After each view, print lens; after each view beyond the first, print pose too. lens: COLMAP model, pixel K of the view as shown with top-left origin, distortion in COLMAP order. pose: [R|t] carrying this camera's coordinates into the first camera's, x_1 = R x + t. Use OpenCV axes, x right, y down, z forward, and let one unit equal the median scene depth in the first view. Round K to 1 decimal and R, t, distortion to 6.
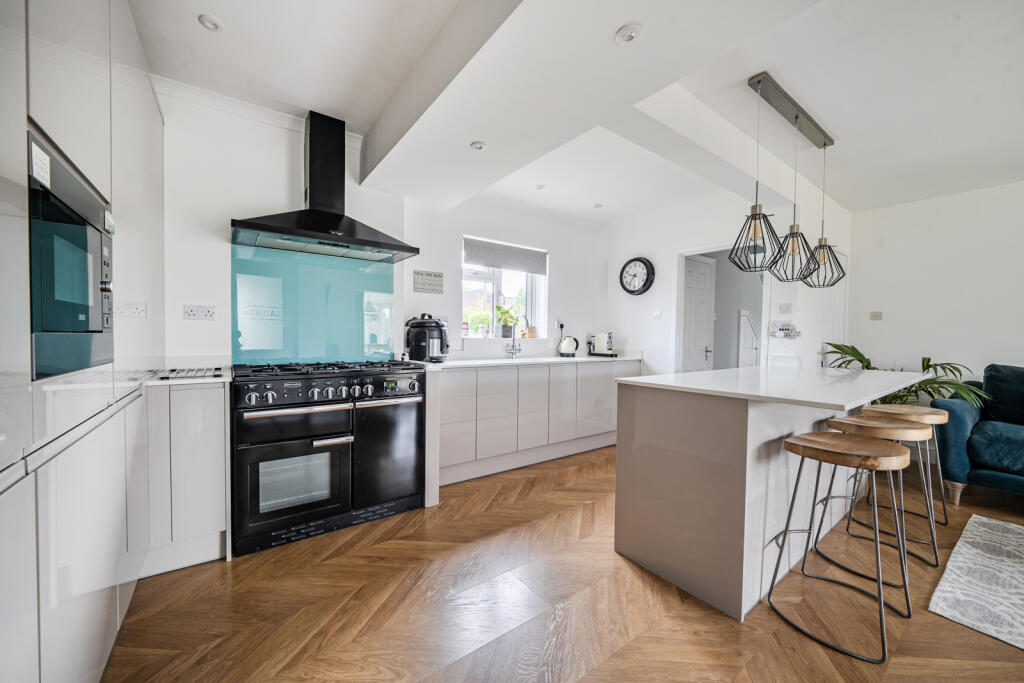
lens RADIAL K [[382.2, 0, 512.0], [0, 382.2, 341.5], [0, 0, 1]] dist [-0.000305, 0.000000]
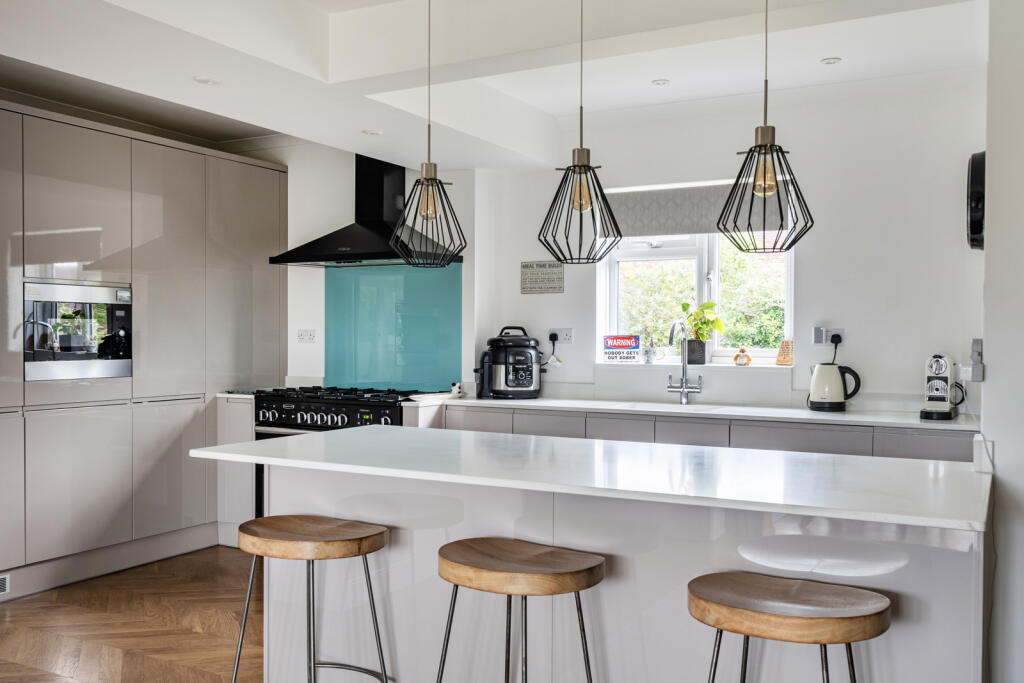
lens RADIAL K [[931.7, 0, 512.0], [0, 931.7, 341.5], [0, 0, 1]] dist [-0.000916, -0.000619]
pose [[0.419364, -0.001527, -0.907817, 1.879597], [-0.011672, 0.999907, -0.007074, -0.051322], [0.907743, 0.013563, 0.419307, 0.445078]]
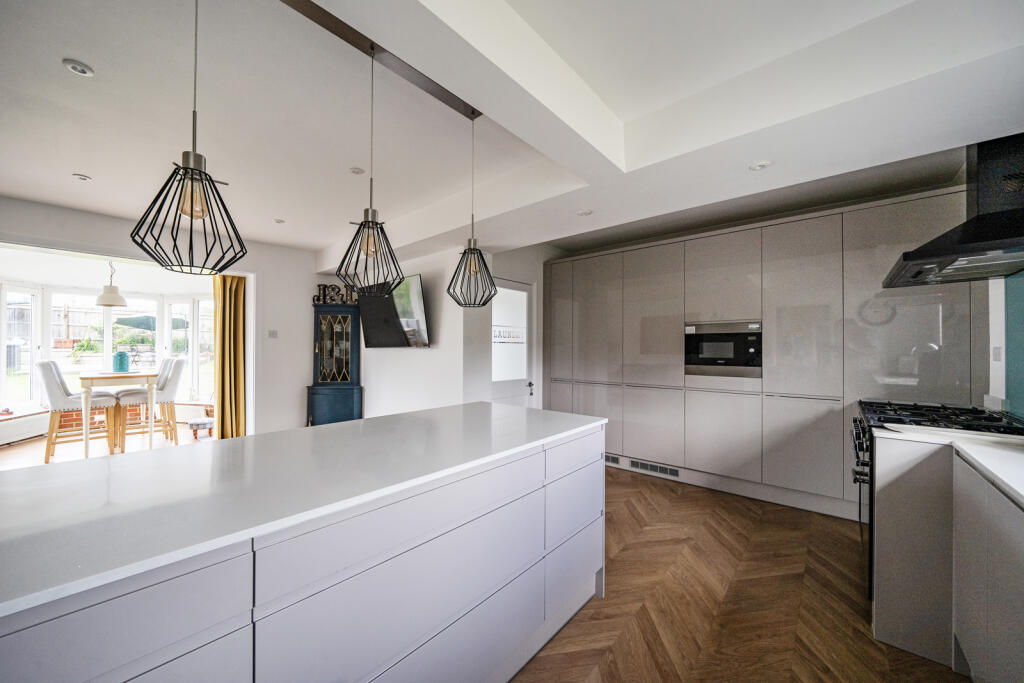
lens RADIAL K [[363.7, 0, 512.0], [0, 363.7, 341.5], [0, 0, 1]] dist [0.000227, 0.000046]
pose [[-0.977575, -0.021434, -0.209492, 0.652605], [-0.019514, 0.999747, -0.011229, -0.076838], [0.209680, -0.006889, -0.977746, 1.729880]]
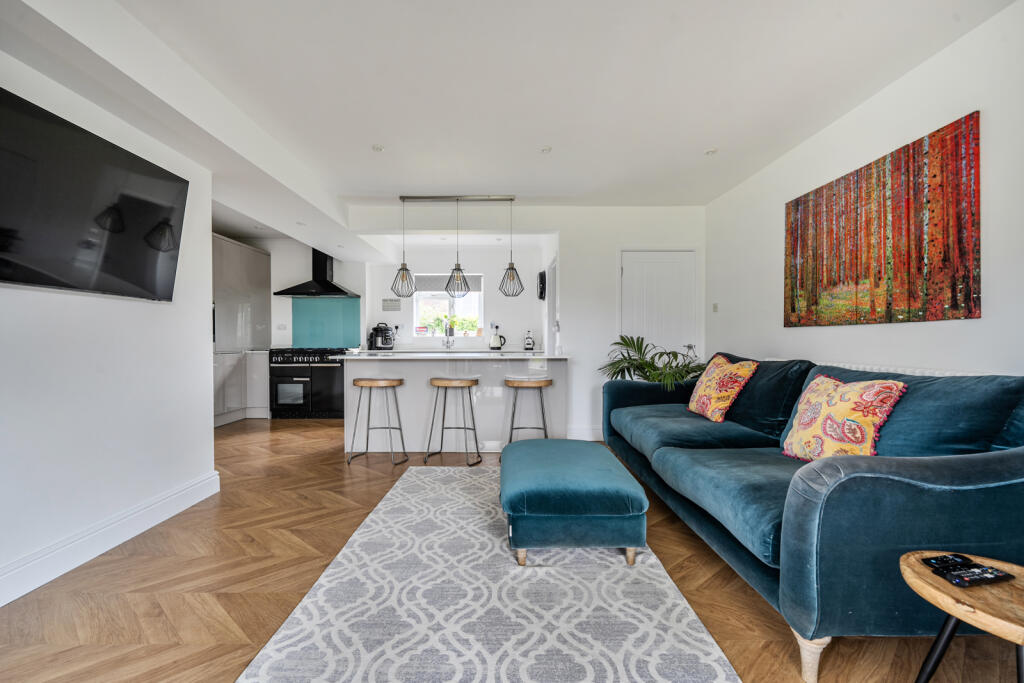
lens RADIAL K [[415.6, 0, 512.0], [0, 415.6, 341.5], [0, 0, 1]] dist [-0.001012, -0.000021]
pose [[0.809187, -0.009242, -0.587478, 2.091815], [0.003459, 0.999934, -0.010965, 0.054567], [0.587541, 0.006841, 0.809166, -0.332681]]
